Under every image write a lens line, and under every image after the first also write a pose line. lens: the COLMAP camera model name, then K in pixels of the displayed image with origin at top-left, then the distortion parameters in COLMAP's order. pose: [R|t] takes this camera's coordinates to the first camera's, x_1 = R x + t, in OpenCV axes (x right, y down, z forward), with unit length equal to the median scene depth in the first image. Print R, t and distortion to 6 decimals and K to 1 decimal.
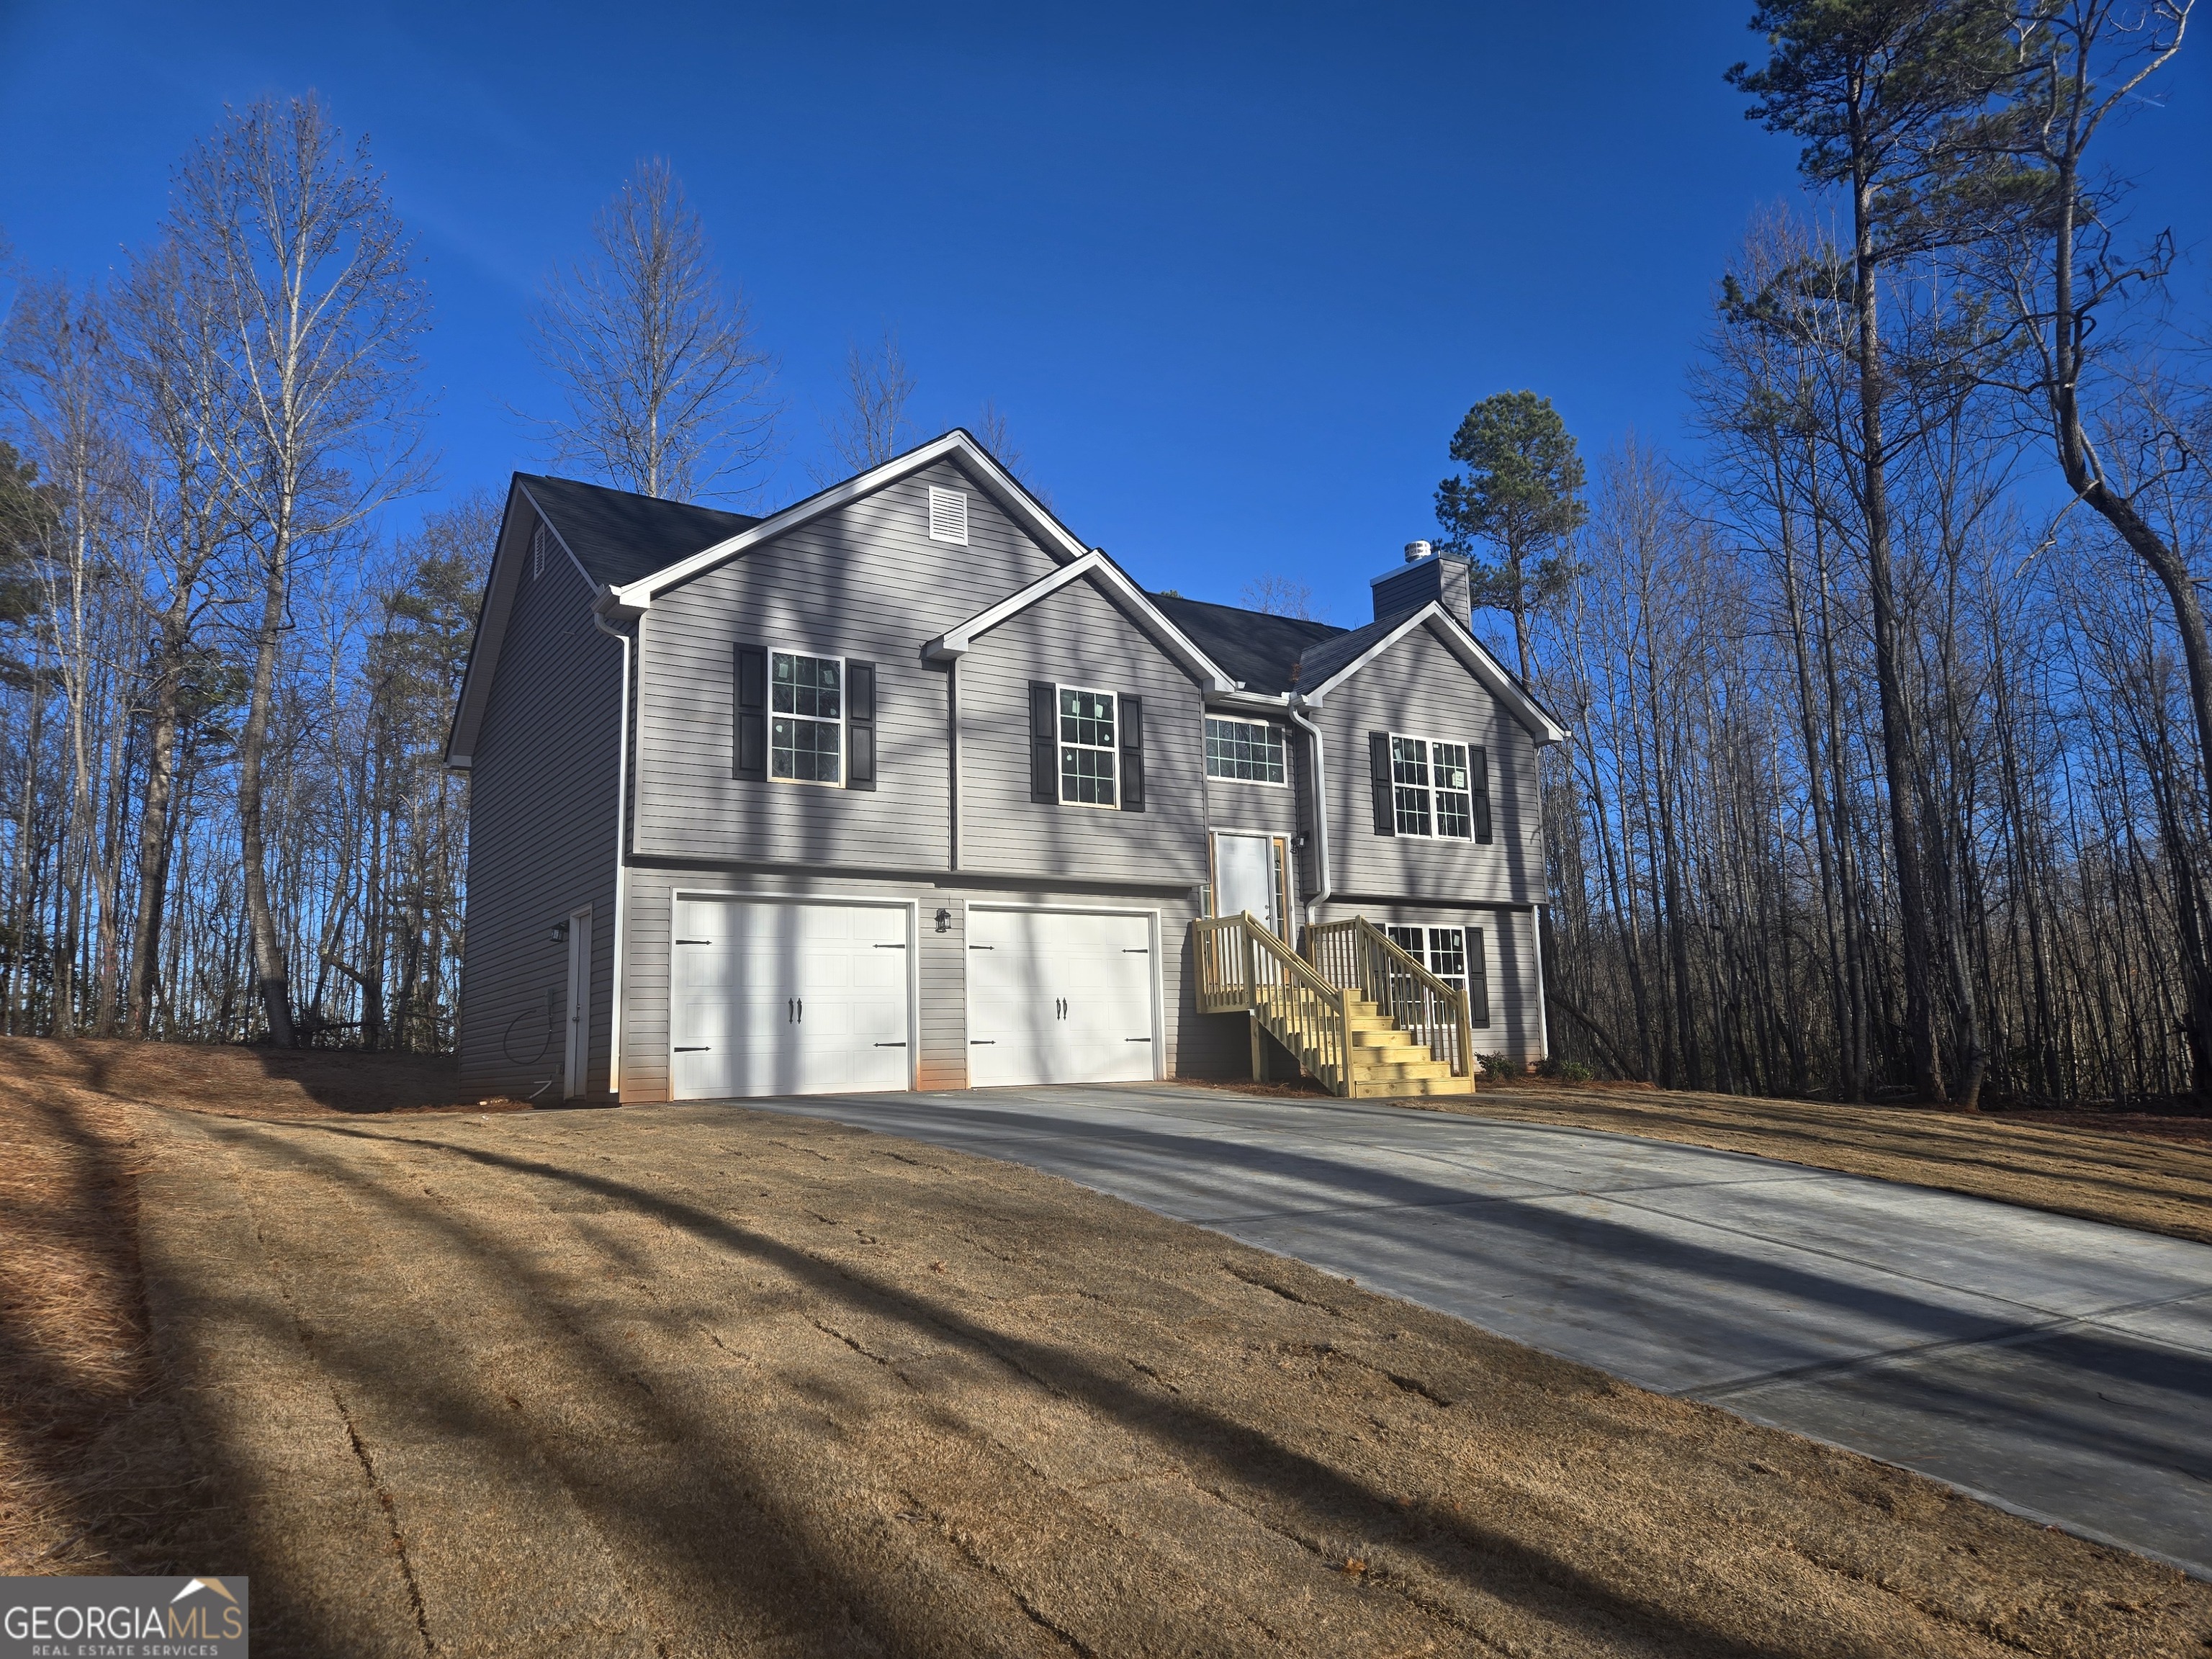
lens RADIAL K [[1462.1, 0, 1106.0], [0, 1462.1, 829.5], [0, 0, 1]] dist [0.054647, -0.000314]
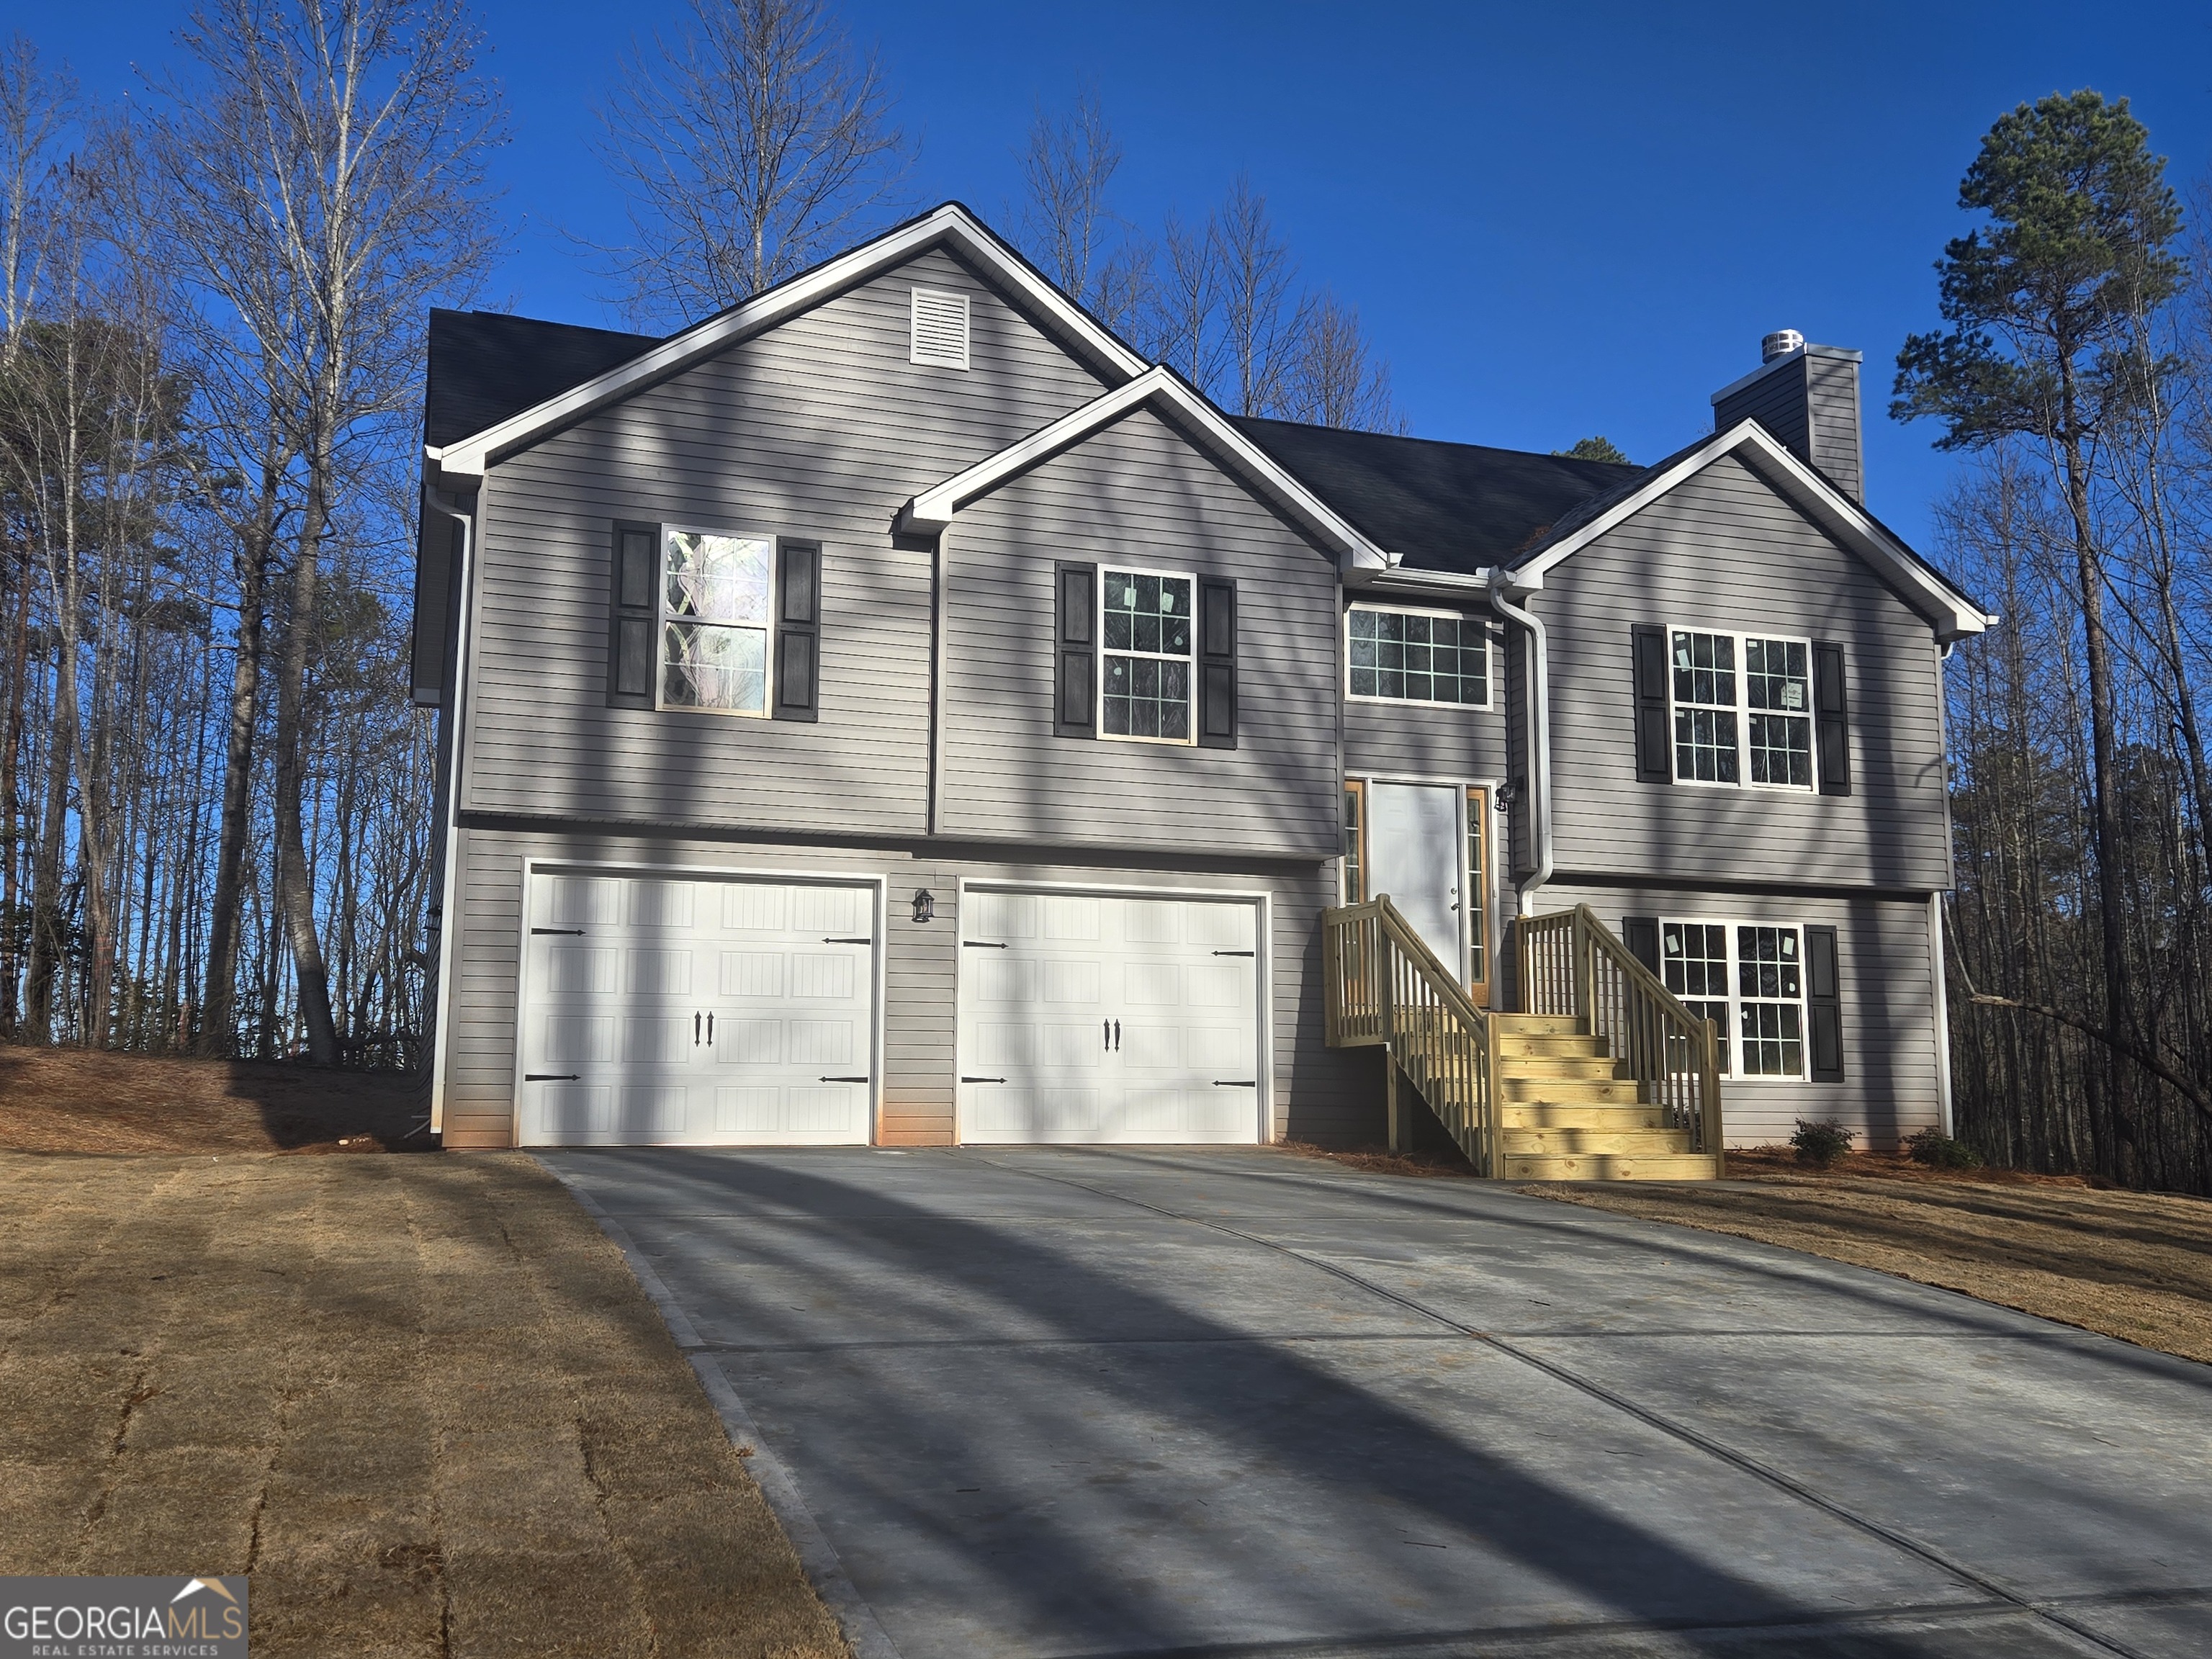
lens RADIAL K [[2037.0, 0, 1106.0], [0, 2037.0, 829.5], [0, 0, 1]] dist [0.076117, -0.088330]
pose [[0.970914, -0.003783, -0.239398, 0.193792], [0.007355, 0.999875, 0.014026, 0.011566], [0.239315, -0.015379, 0.970820, 0.064638]]
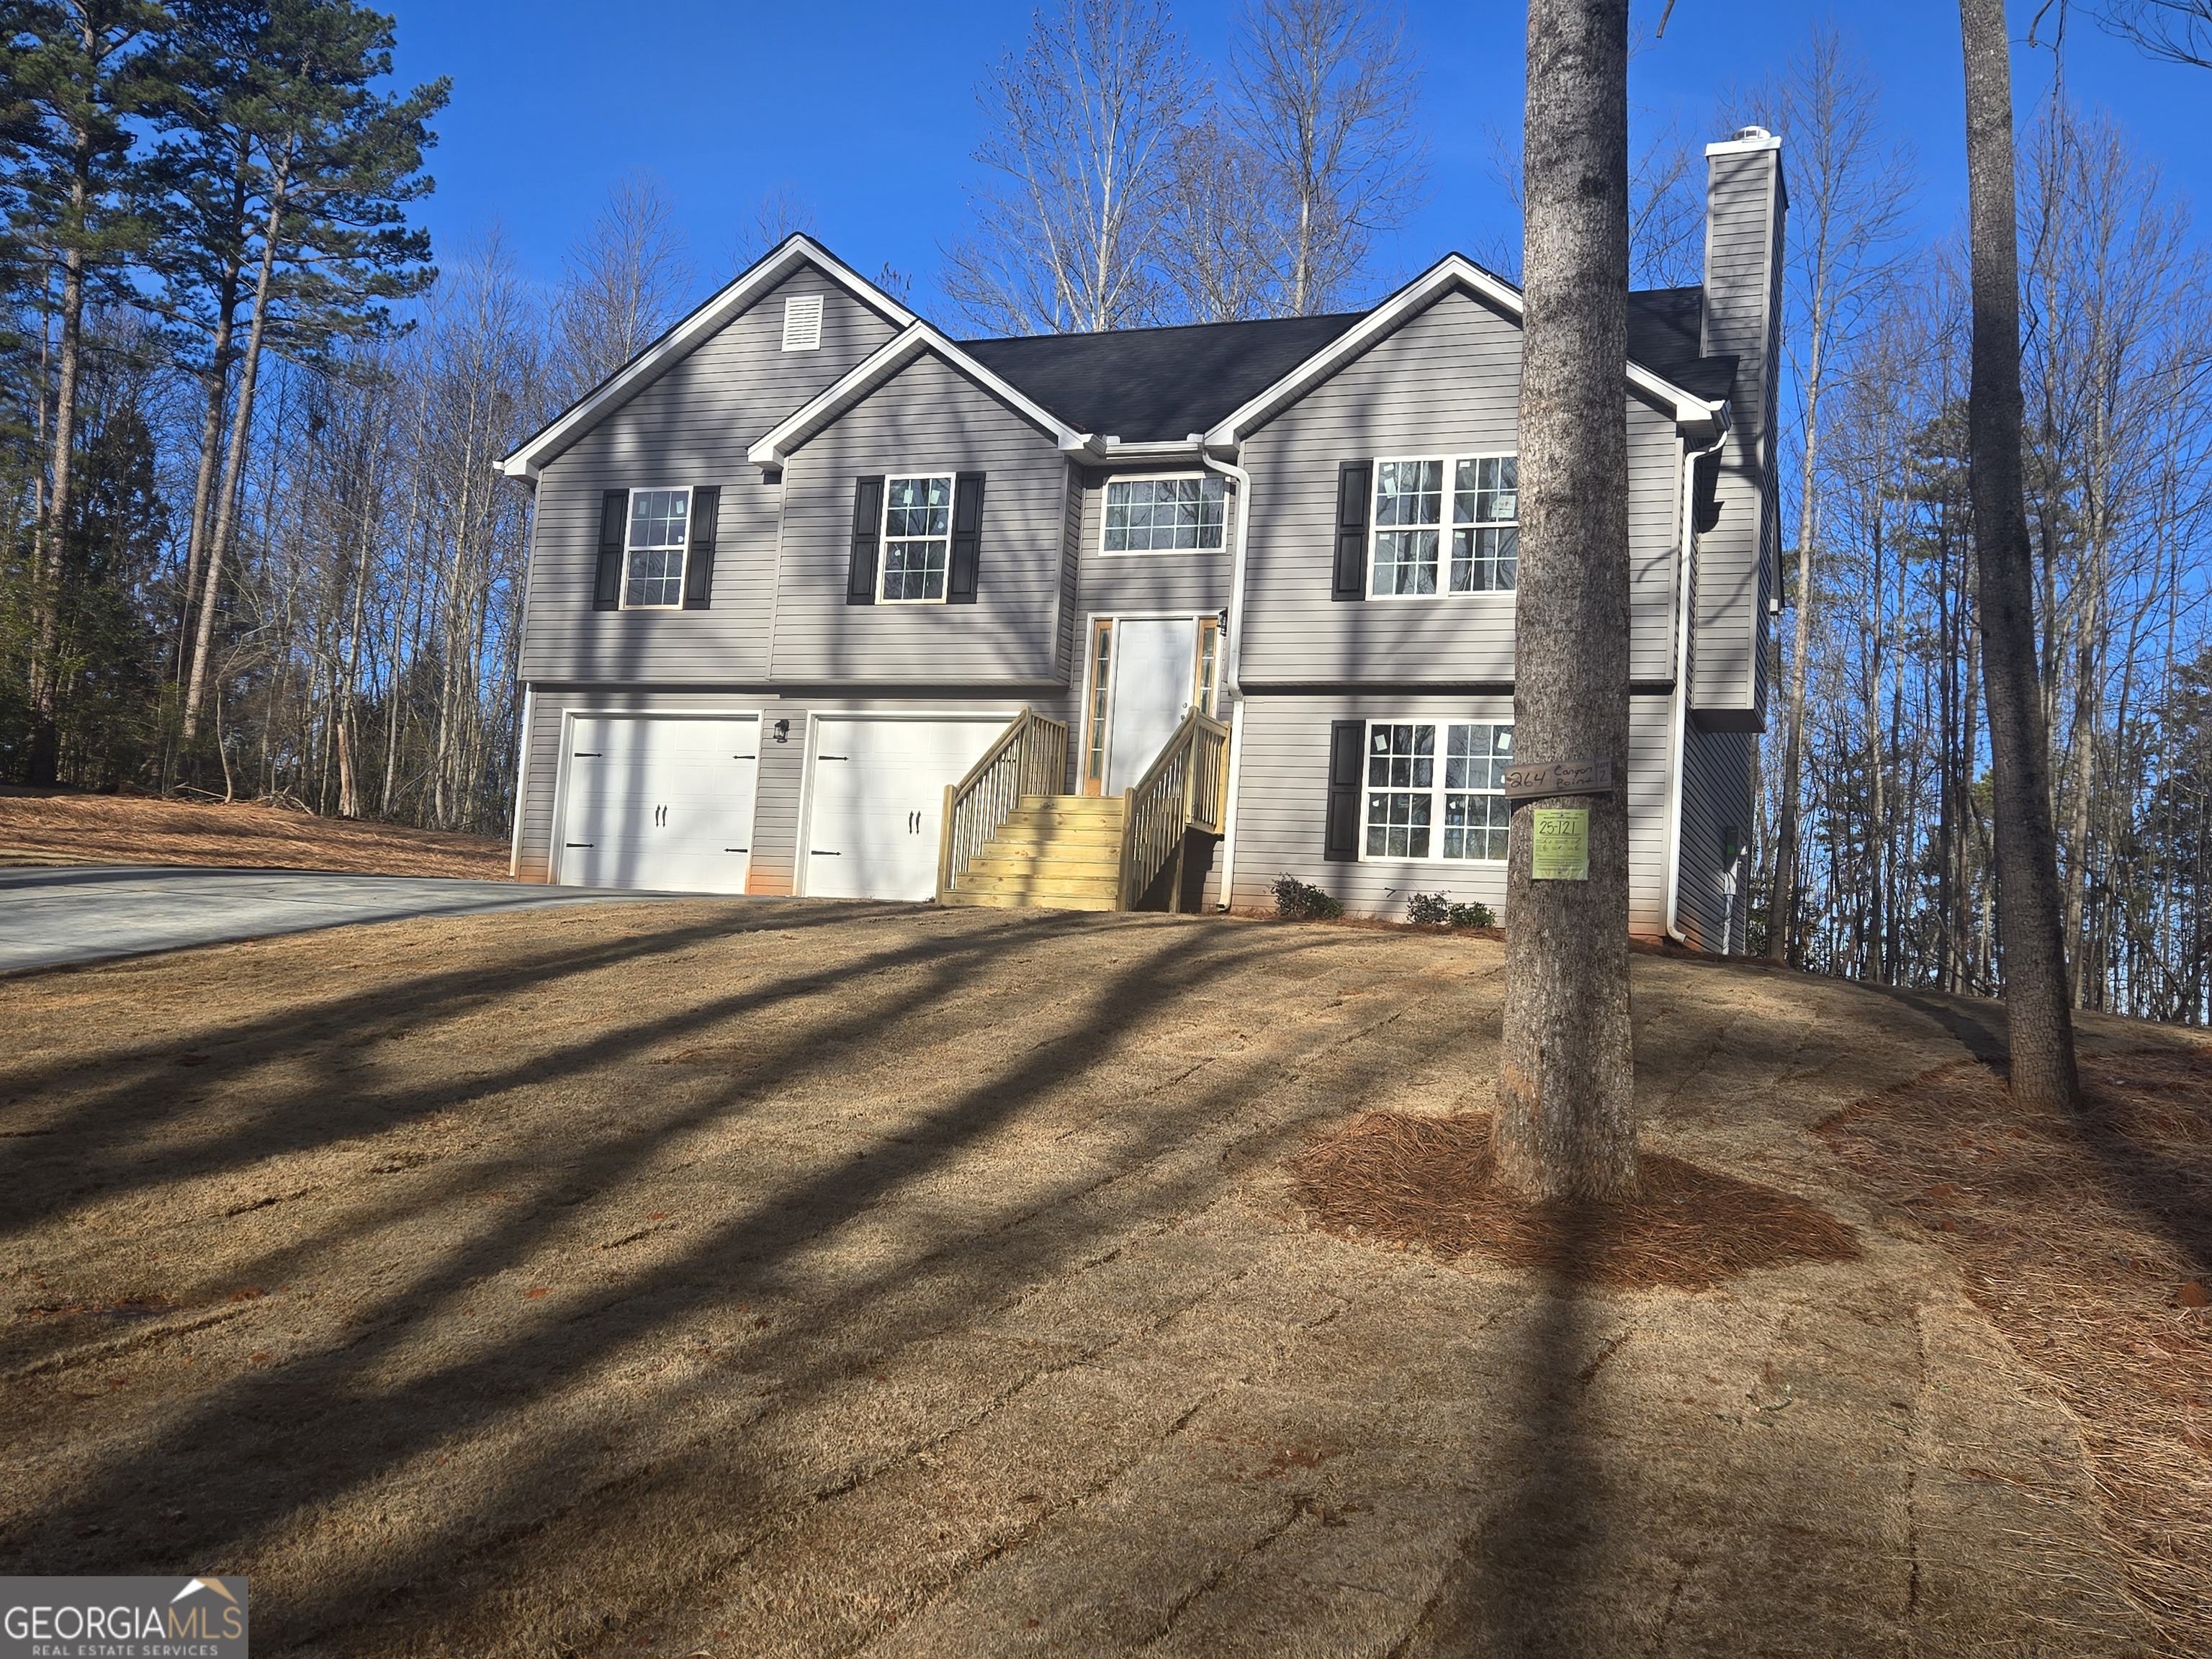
lens RADIAL K [[2037.0, 0, 1106.0], [0, 2037.0, 829.5], [0, 0, 1]] dist [0.076117, -0.088330]
pose [[0.572751, -0.012709, -0.819631, 1.087746], [0.047581, 0.998709, 0.017764, 0.107627], [0.818348, -0.049173, 0.572616, 0.345159]]
